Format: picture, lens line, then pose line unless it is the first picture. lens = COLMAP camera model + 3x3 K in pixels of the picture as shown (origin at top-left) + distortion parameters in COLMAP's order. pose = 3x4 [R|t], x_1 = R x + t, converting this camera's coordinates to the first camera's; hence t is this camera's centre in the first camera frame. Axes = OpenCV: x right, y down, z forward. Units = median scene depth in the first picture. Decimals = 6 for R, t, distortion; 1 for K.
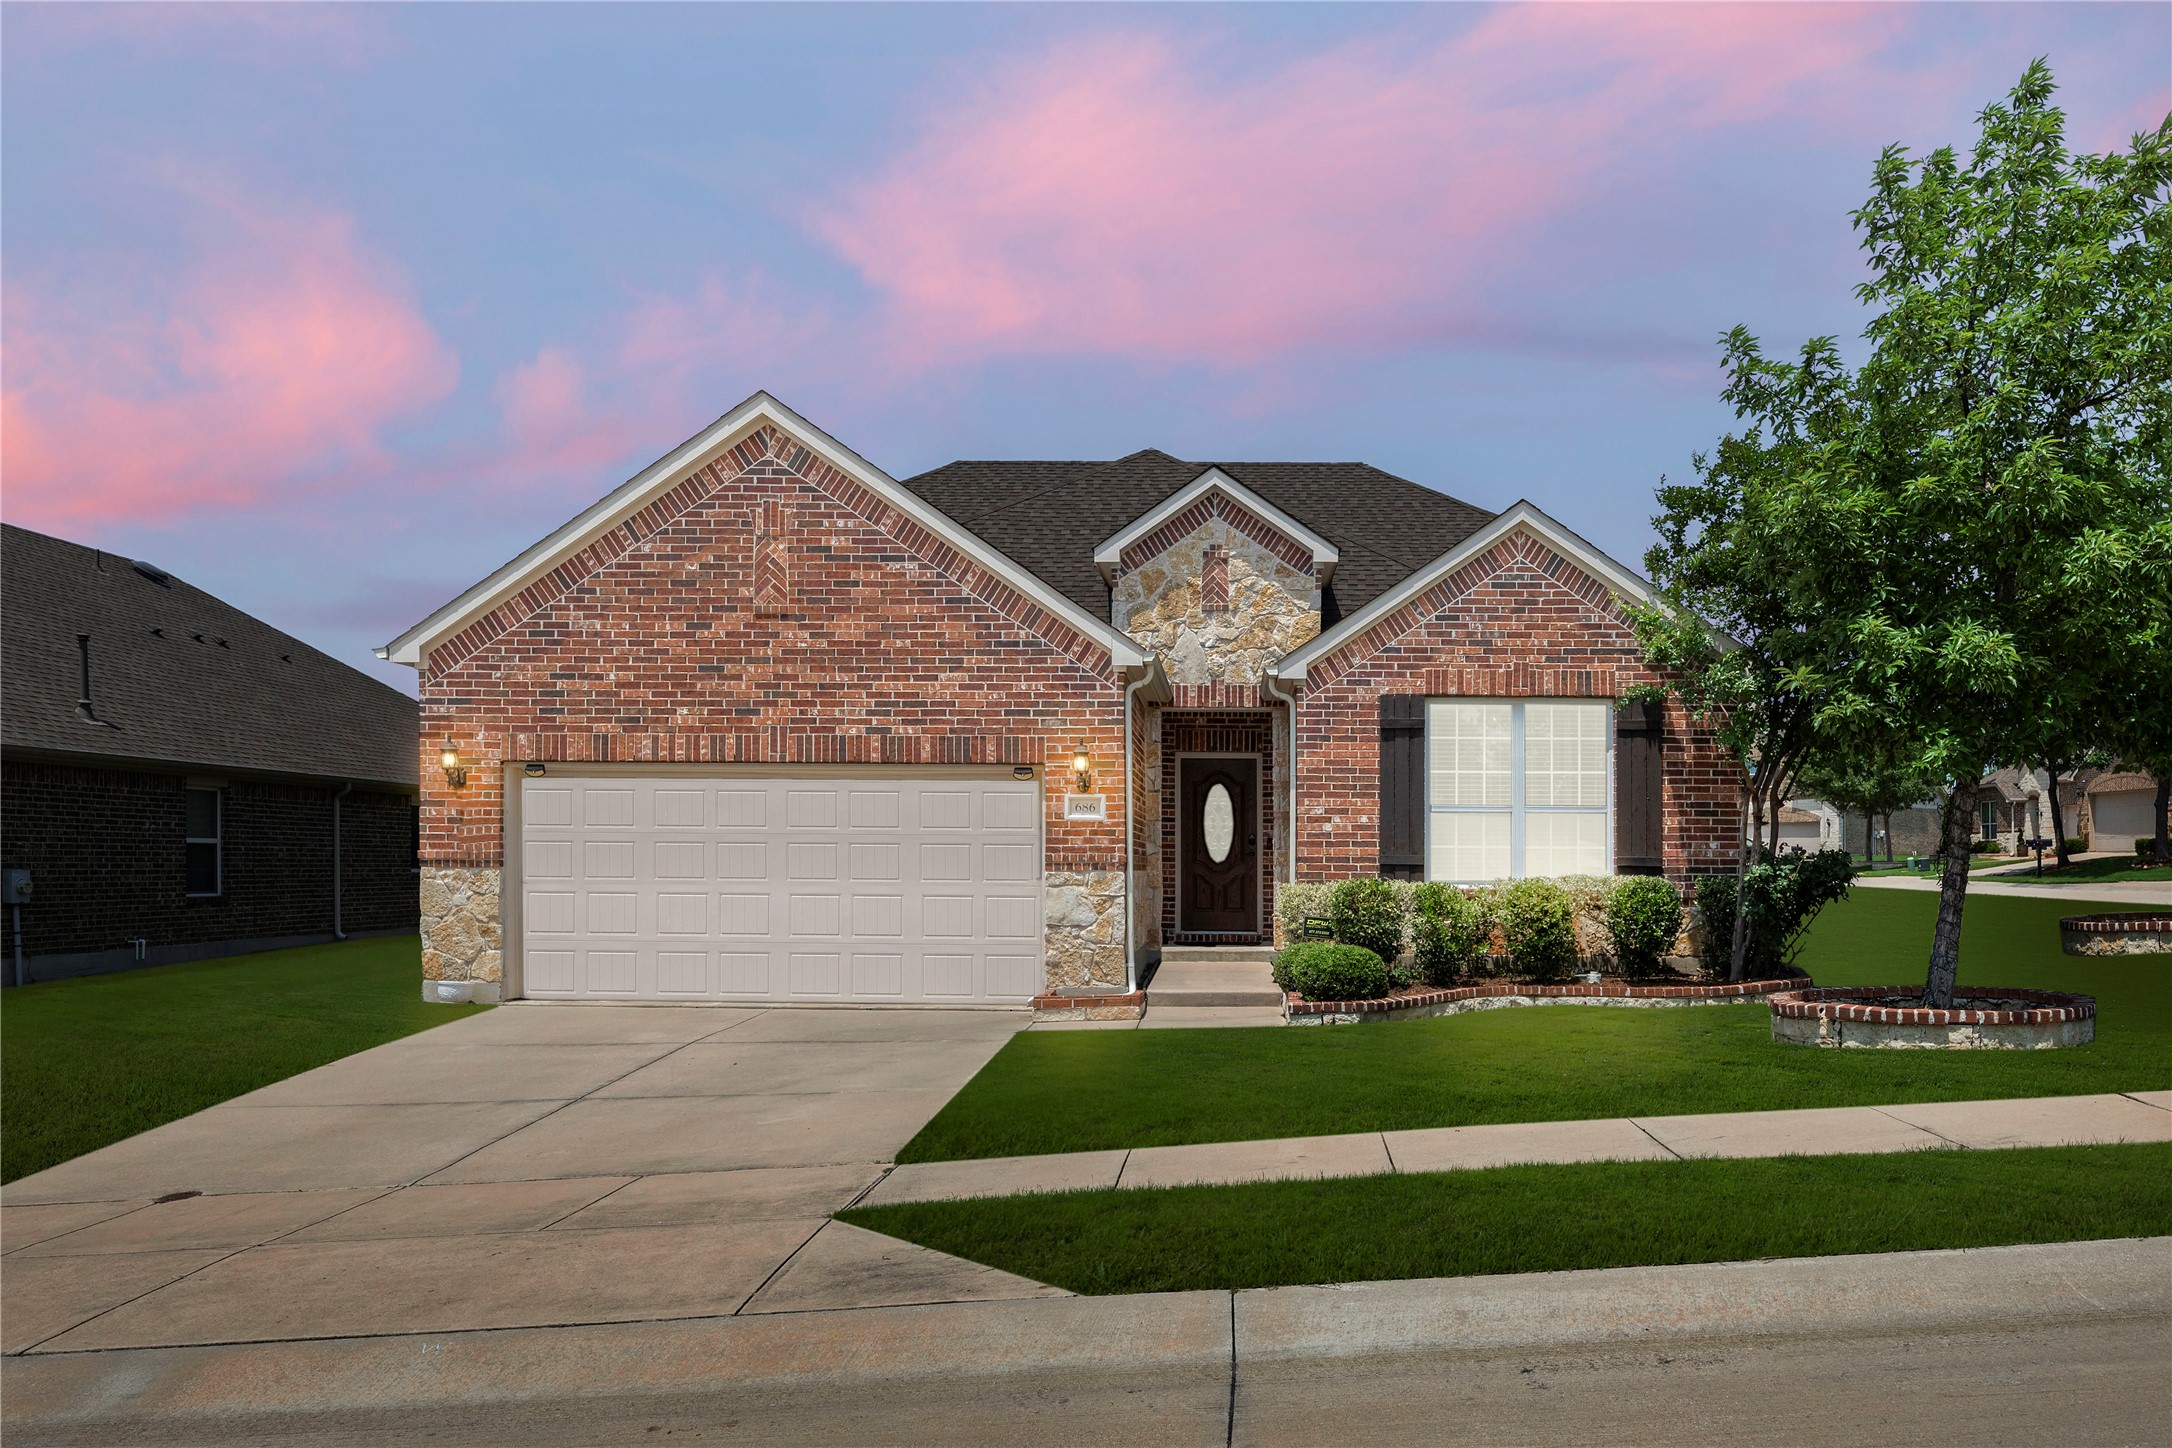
lens RADIAL K [[1090.0, 0, 1086.0], [0, 1090.0, 764.1], [0, 0, 1]] dist [-0.000614, -0.000097]
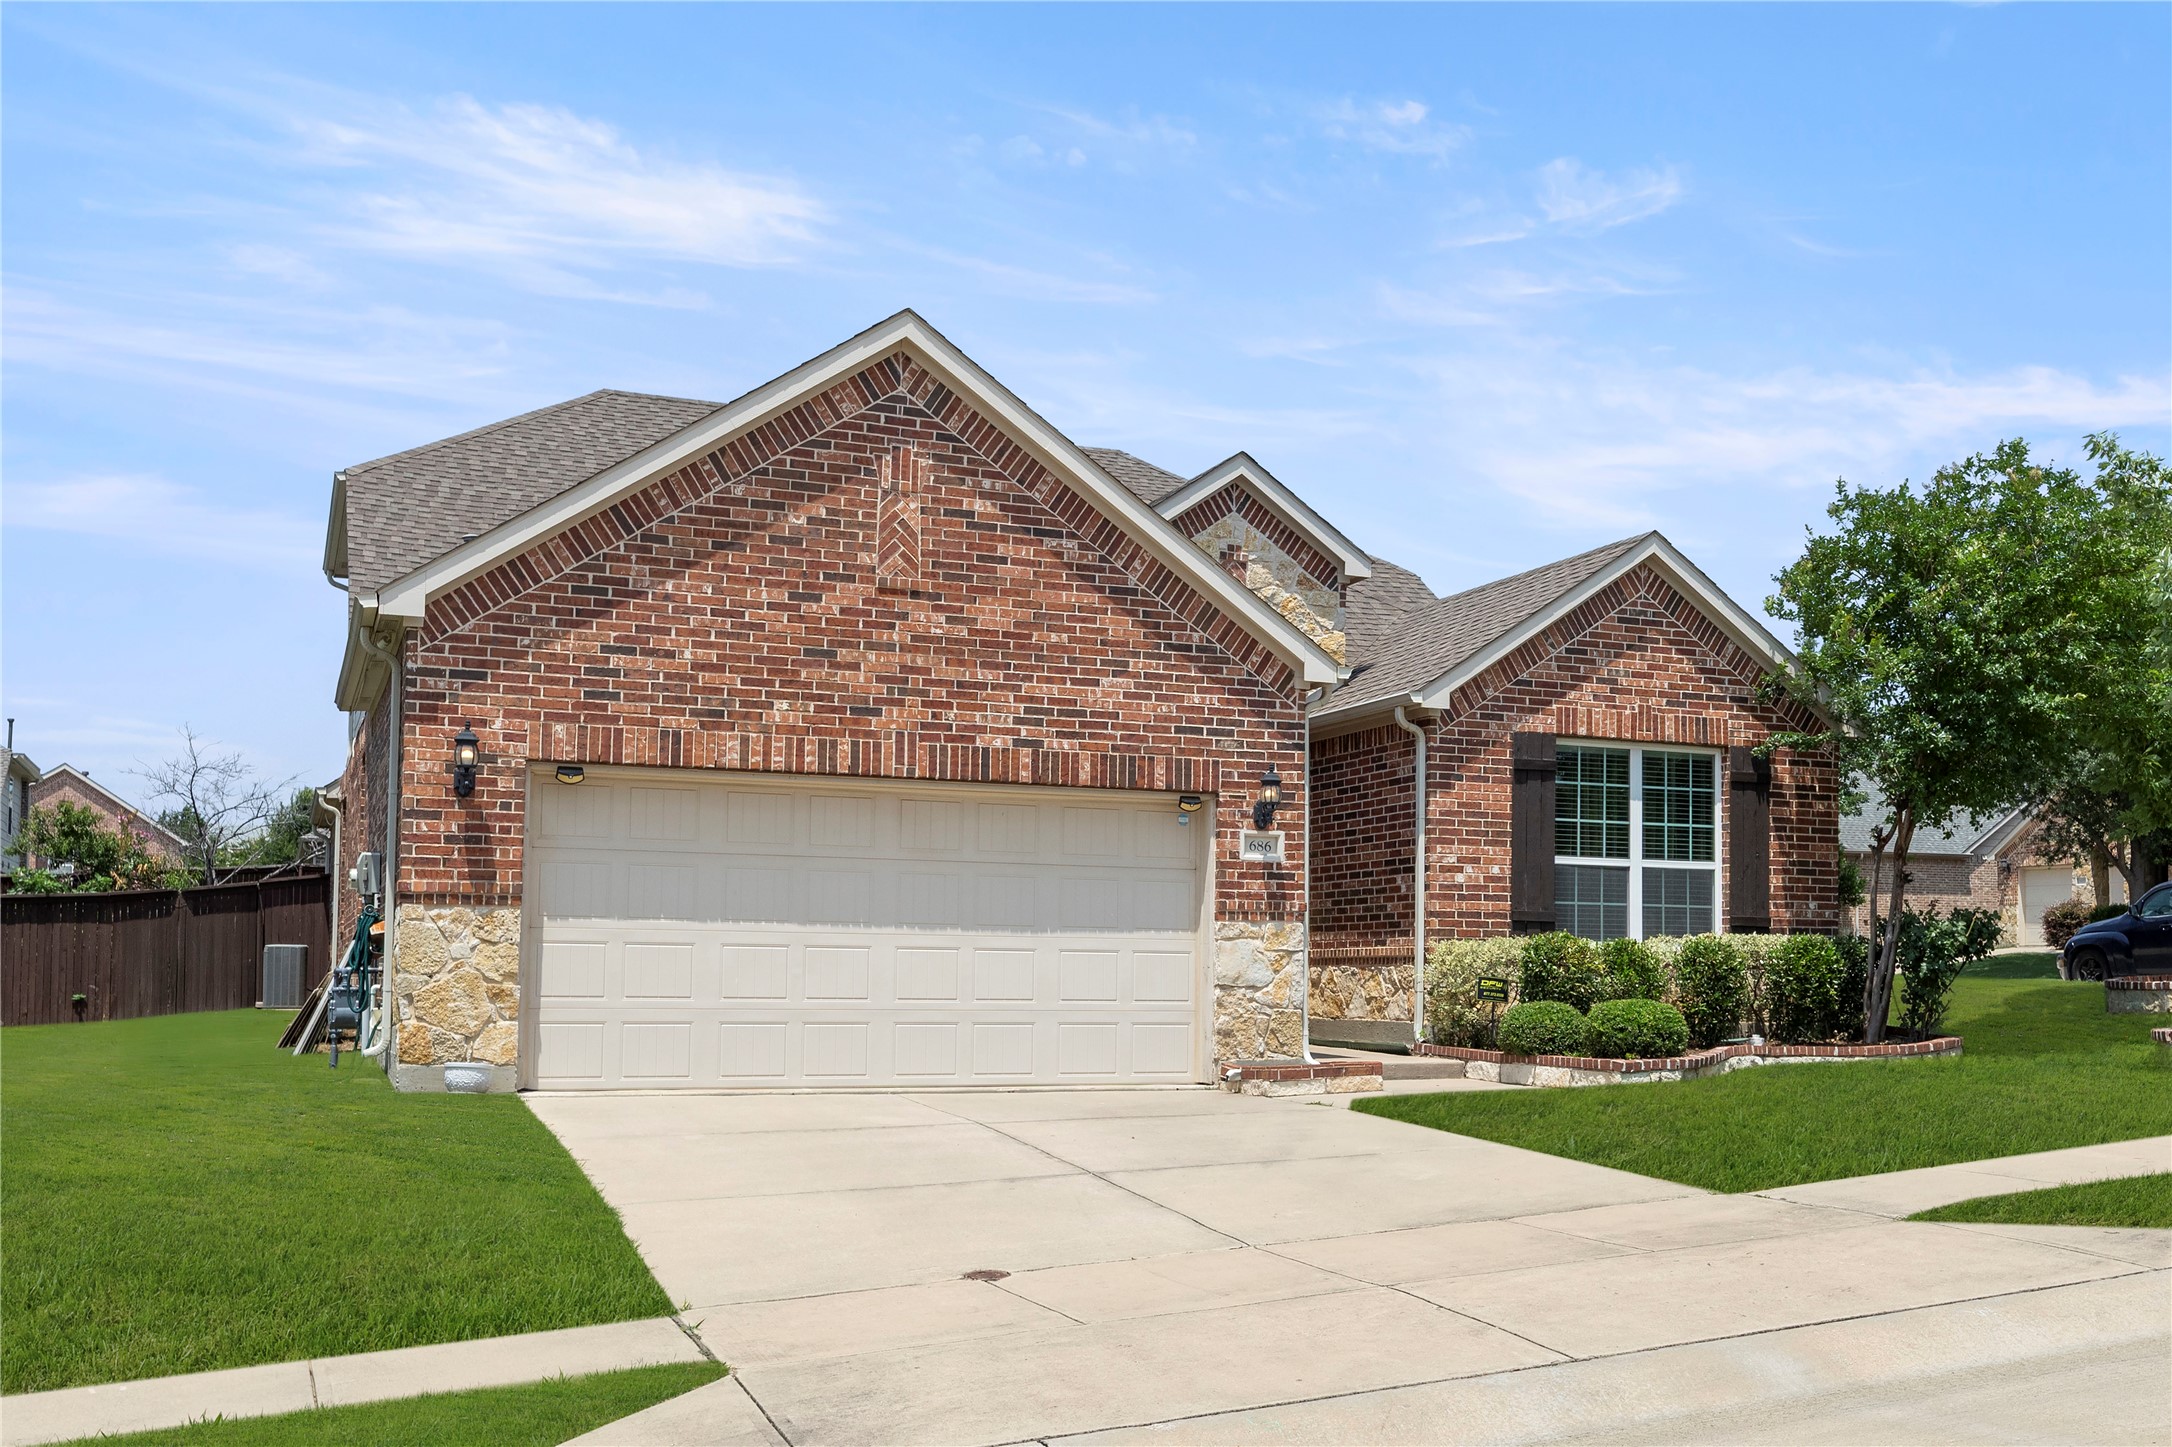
lens RADIAL K [[1409.6, 0, 1087.0], [0, 1409.6, 760.2], [0, 0, 1]] dist [-0.000875, 0.000570]
pose [[0.956525, 0.045536, 0.288073, -0.446798], [-0.034133, 0.998427, -0.044486, 0.026391], [-0.289645, 0.032719, 0.956575, -0.009722]]
